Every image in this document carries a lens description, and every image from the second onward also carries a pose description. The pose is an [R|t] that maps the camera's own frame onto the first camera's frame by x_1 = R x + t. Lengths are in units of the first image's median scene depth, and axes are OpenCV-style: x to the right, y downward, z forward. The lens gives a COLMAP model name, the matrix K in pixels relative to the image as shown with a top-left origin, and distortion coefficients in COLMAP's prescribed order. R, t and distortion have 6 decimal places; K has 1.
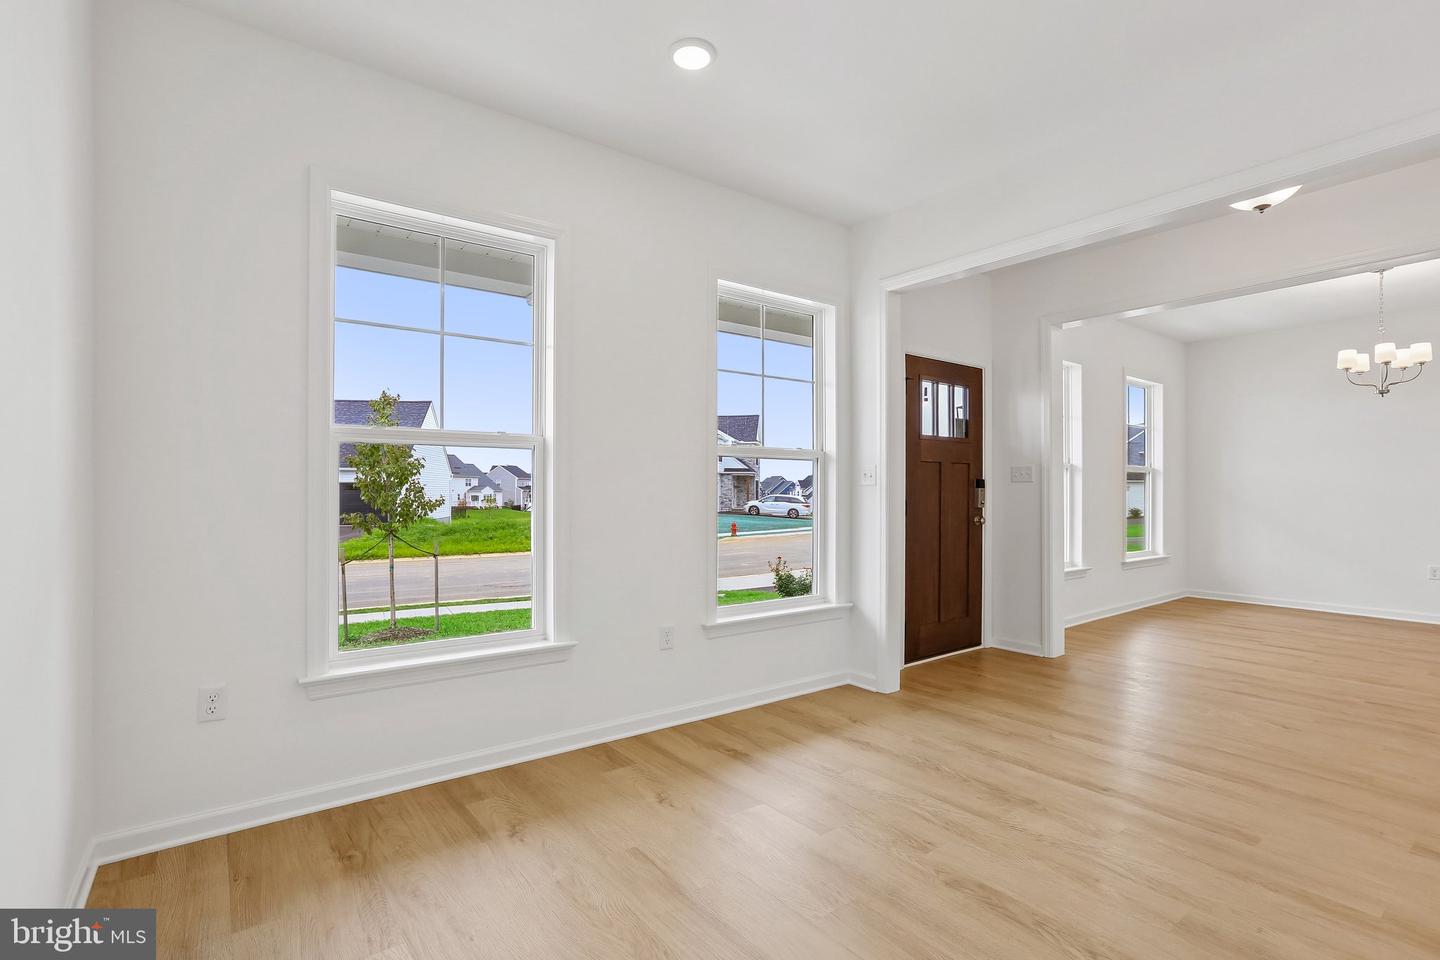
lens RADIAL K [[673.9, 0, 699.8], [0, 673.9, 496.4], [0, 0, 1]] dist [-0.017993, 0.004518]
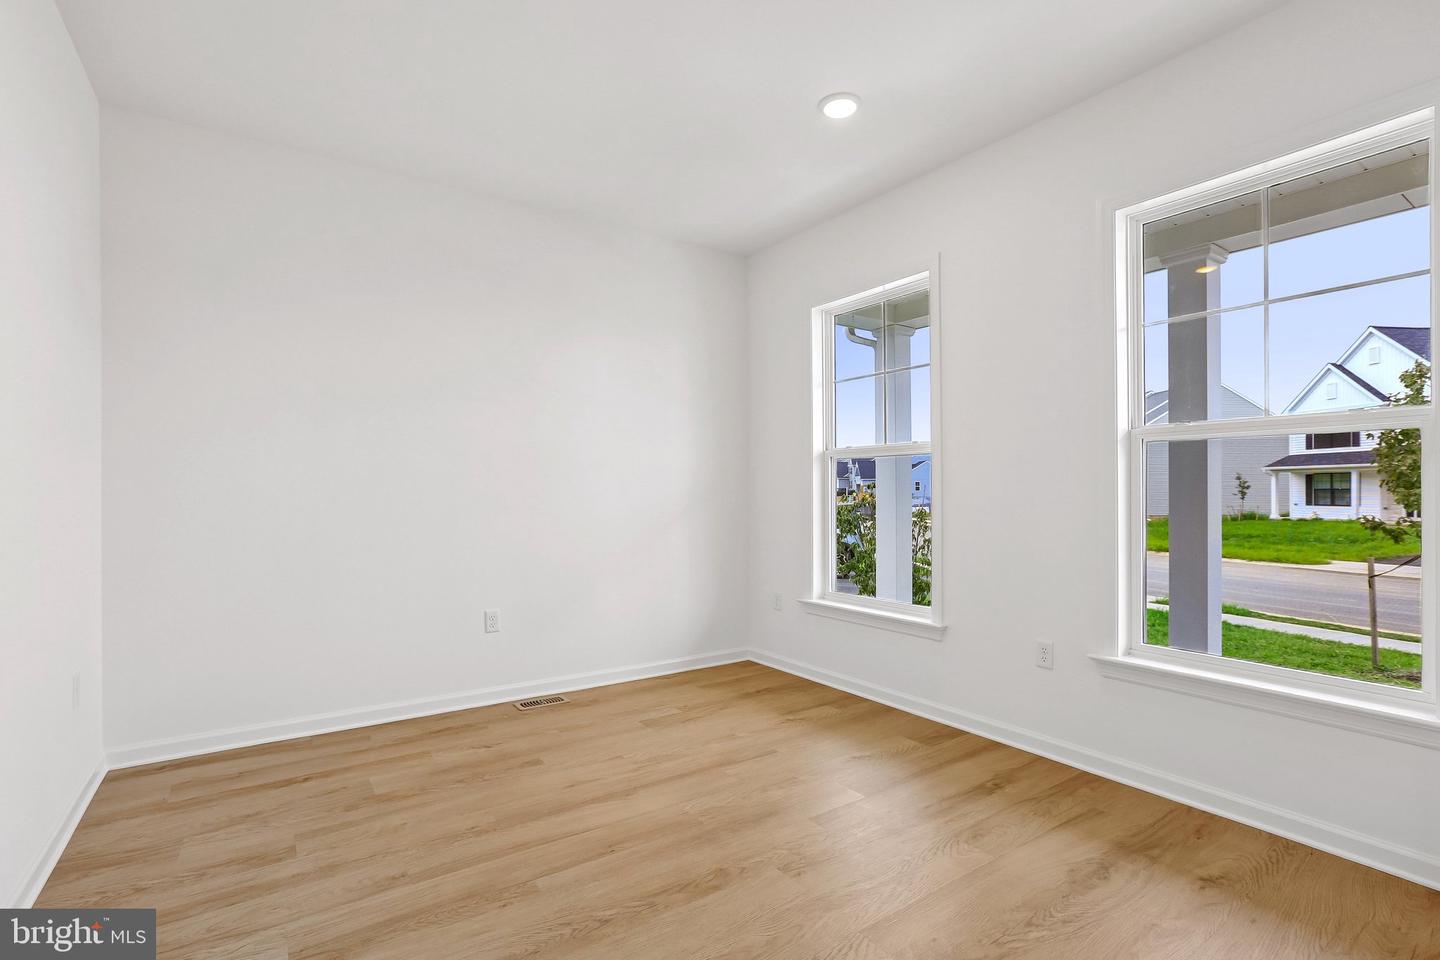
lens RADIAL K [[673.9, 0, 743.2], [0, 673.9, 489.7], [0, 0, 1]] dist [-0.017993, 0.004518]
pose [[0.002057, -0.002081, -0.999996, 0.913753], [-0.001477, 0.999997, -0.002085, -0.003712], [0.999997, 0.001482, 0.002054, 0.669061]]
